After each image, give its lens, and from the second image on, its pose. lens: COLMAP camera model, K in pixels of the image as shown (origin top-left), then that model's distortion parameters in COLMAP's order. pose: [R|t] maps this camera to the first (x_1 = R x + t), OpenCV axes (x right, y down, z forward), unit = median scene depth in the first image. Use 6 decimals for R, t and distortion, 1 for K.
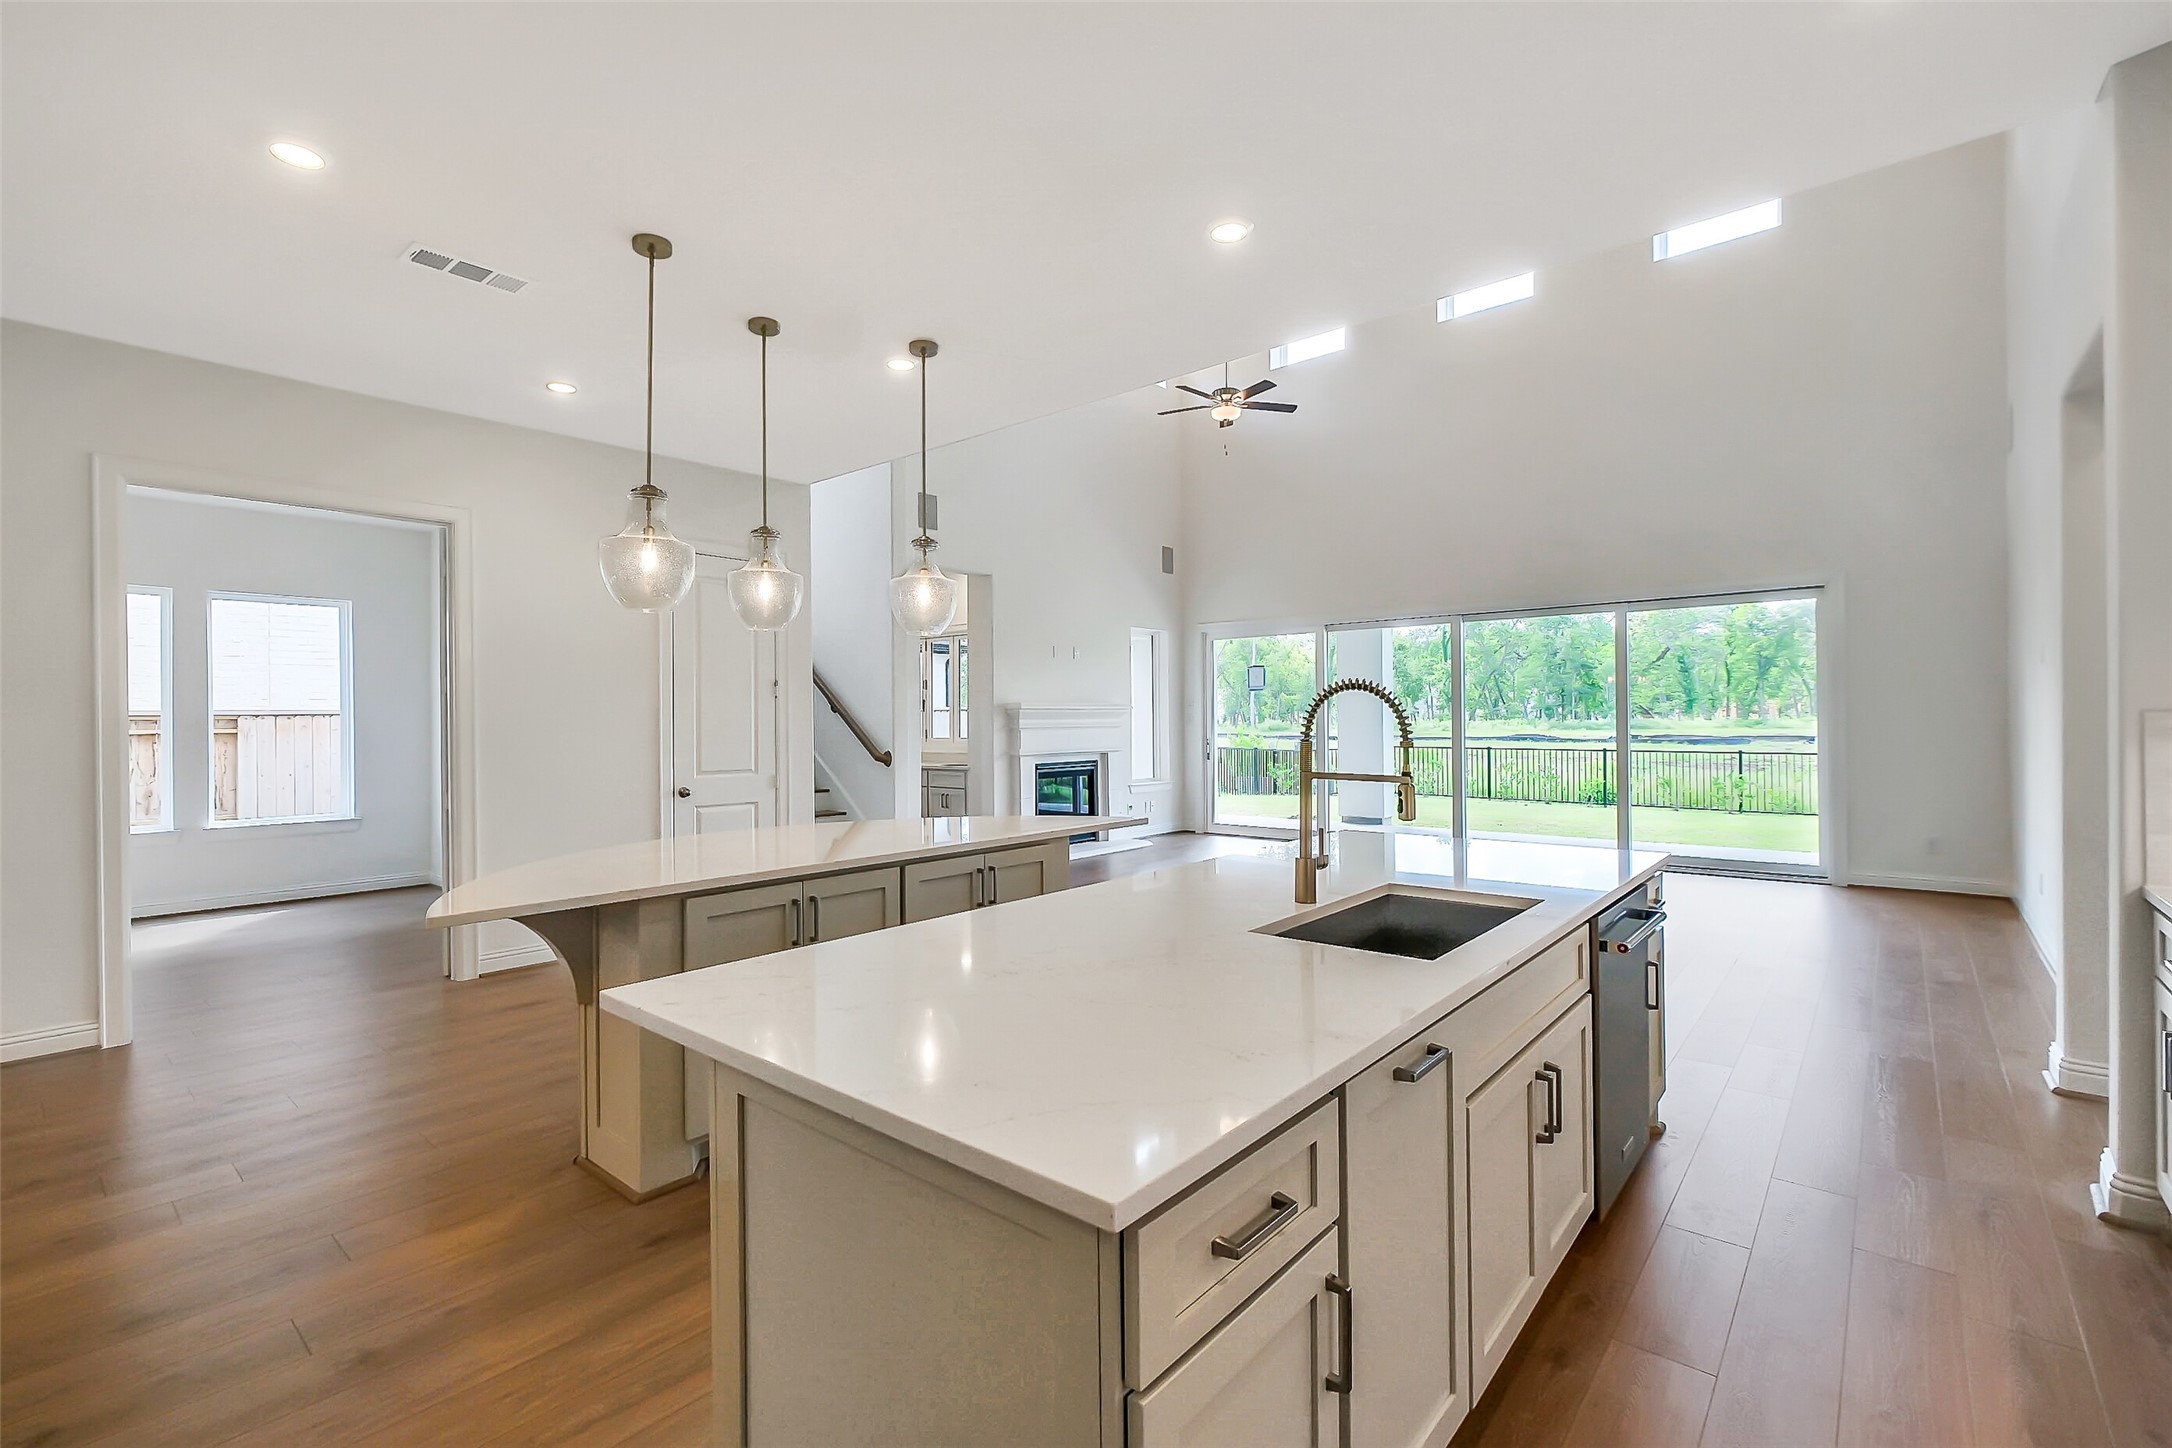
lens RADIAL K [[963.9, 0, 1063.9], [0, 963.9, 756.1], [0, 0, 1]] dist [0.000721, 0.000092]
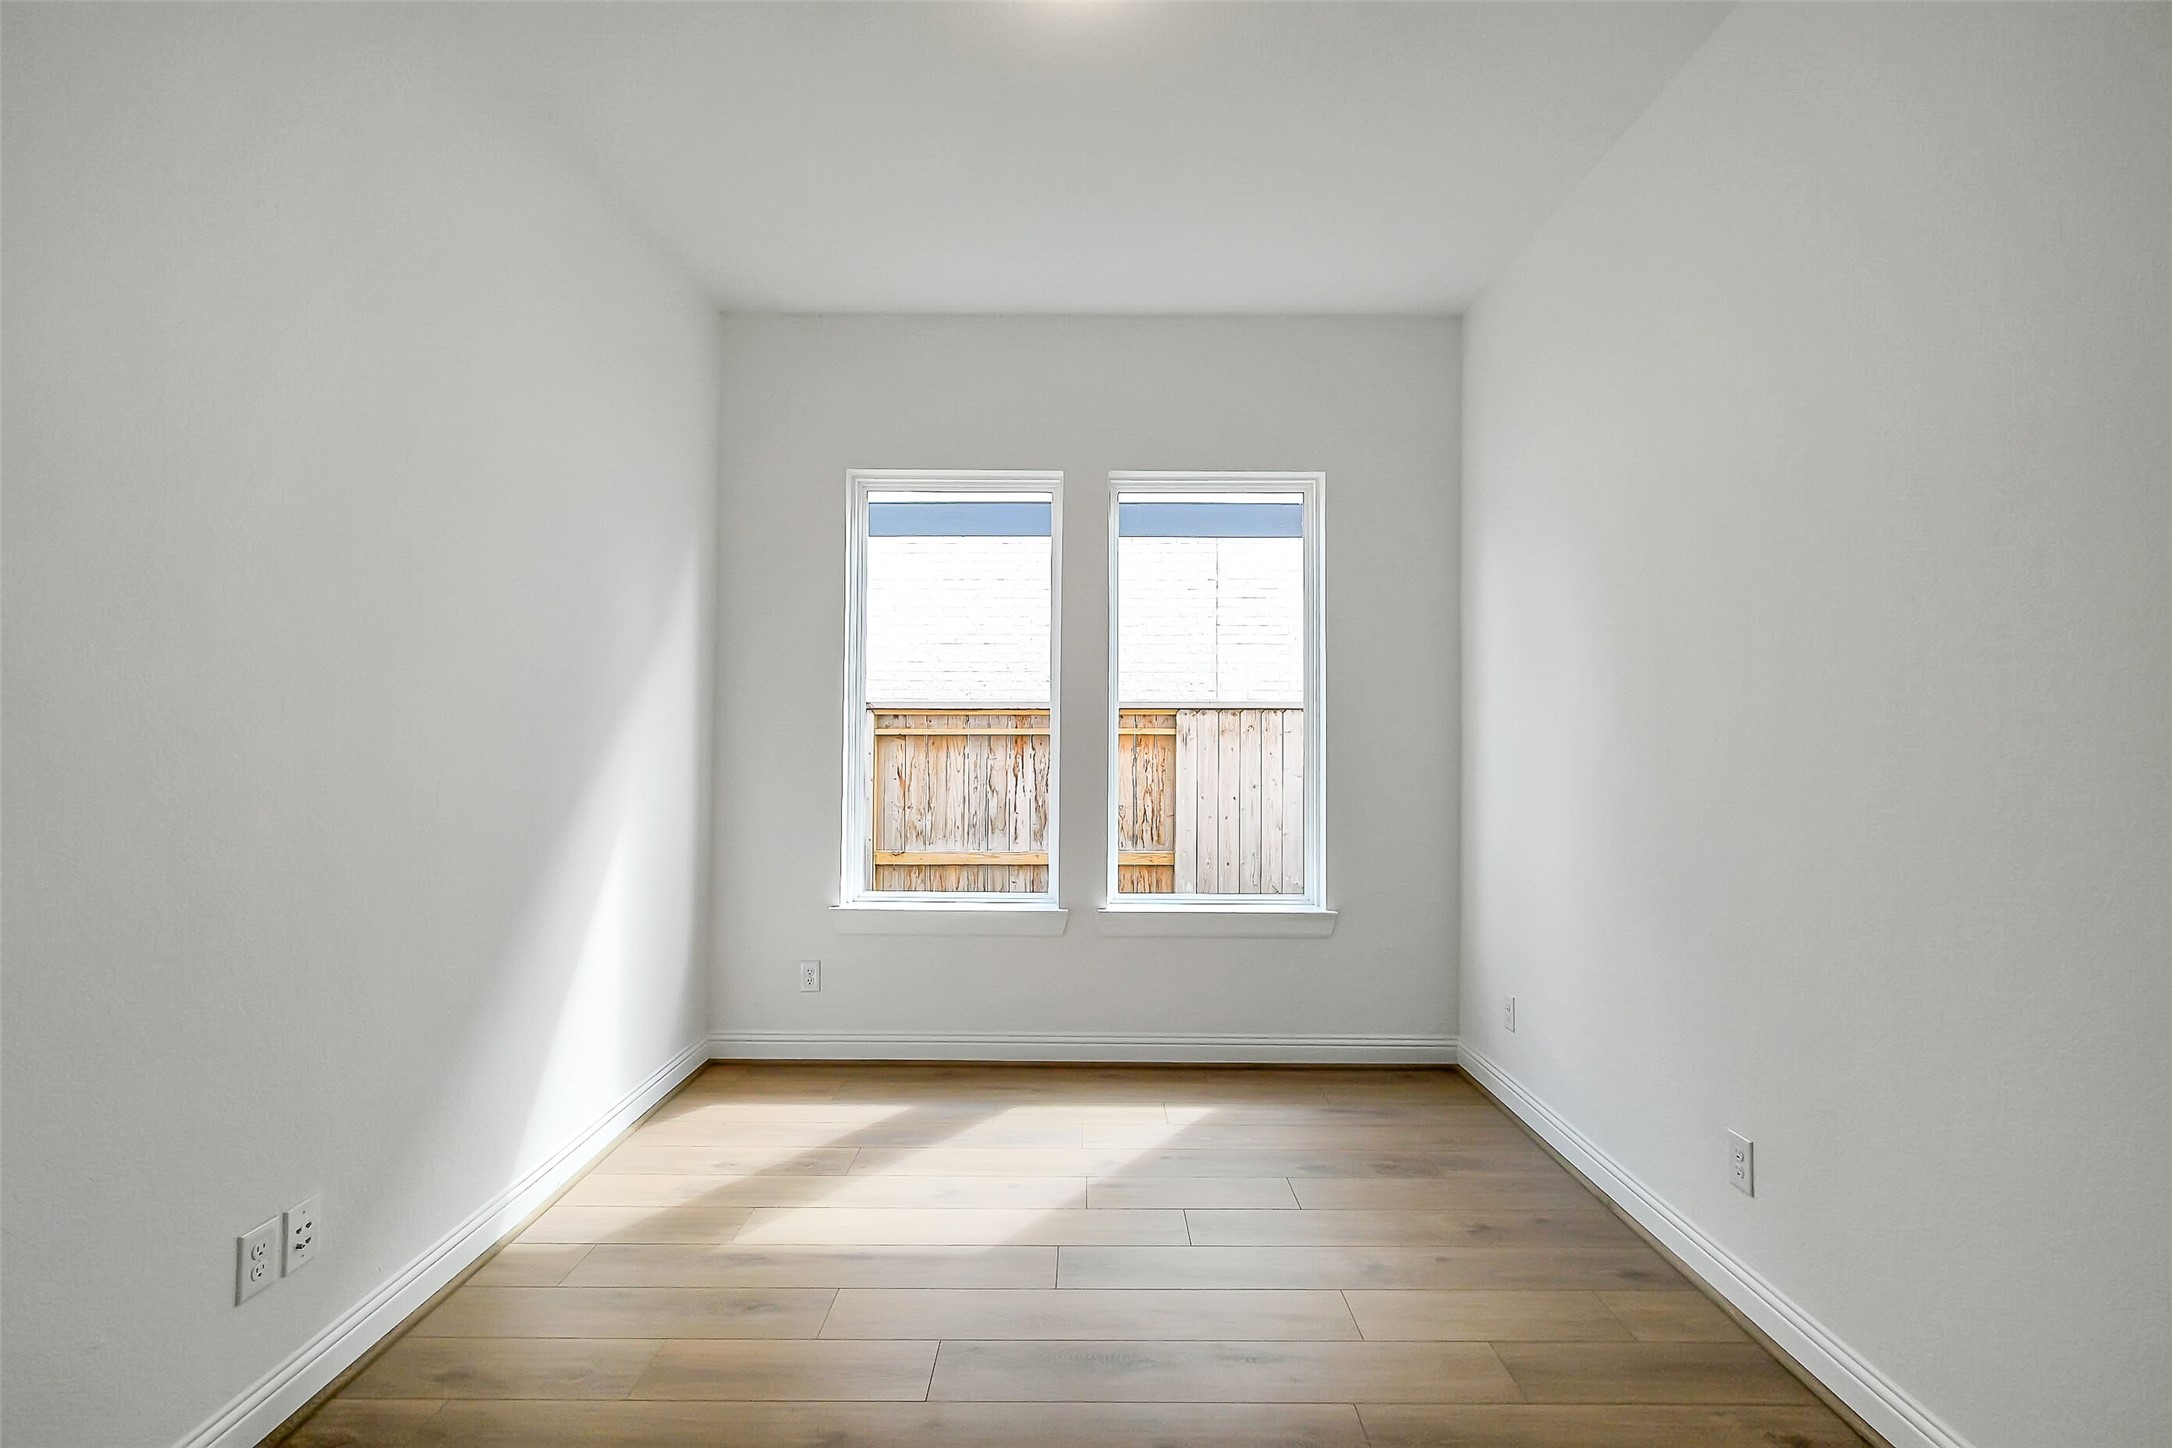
lens RADIAL K [[930.6, 0, 1079.1], [0, 930.6, 728.2], [0, 0, 1]] dist [-0.008277, -0.000258]
pose [[0.649517, 0.004049, -0.760336, -0.406126], [-0.027905, 0.999439, -0.018516, -0.014830], [0.759835, 0.033244, 0.649266, 0.526057]]
